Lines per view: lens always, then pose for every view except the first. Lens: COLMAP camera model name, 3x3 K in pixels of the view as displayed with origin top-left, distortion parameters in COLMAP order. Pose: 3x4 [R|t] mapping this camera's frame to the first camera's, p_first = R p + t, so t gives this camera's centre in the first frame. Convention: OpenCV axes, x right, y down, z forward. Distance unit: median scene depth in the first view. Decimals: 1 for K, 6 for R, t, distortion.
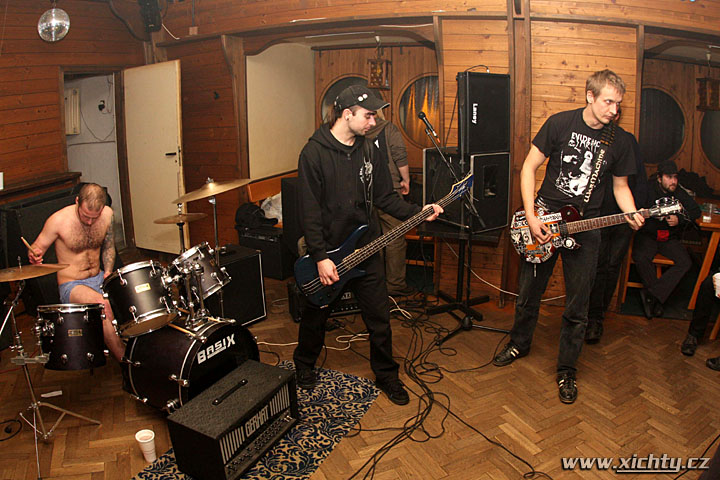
lens RADIAL K [[507.2, 0, 360.0], [0, 507.2, 240.0], [0, 0, 1]] dist [-0.335762, 0.115968]
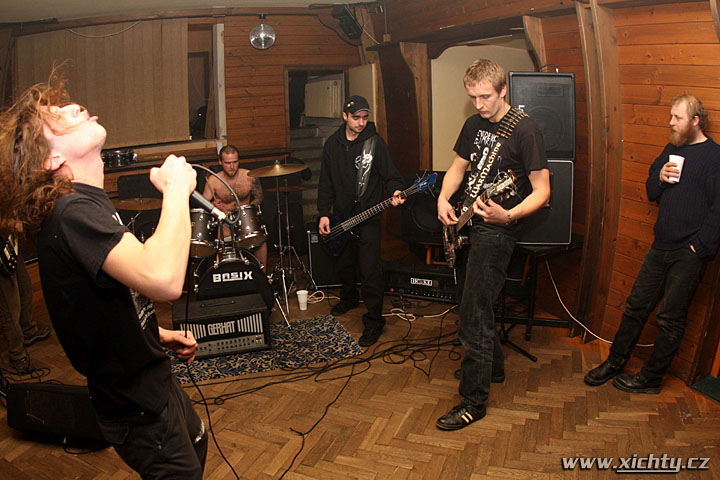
lens RADIAL K [[507.2, 0, 360.0], [0, 507.2, 240.0], [0, 0, 1]] dist [-0.335762, 0.115968]
pose [[0.706377, 0.171840, -0.686661, 0.881820], [-0.166449, 0.983207, 0.074824, -0.052596], [0.687987, 0.061440, 0.723117, 0.171583]]
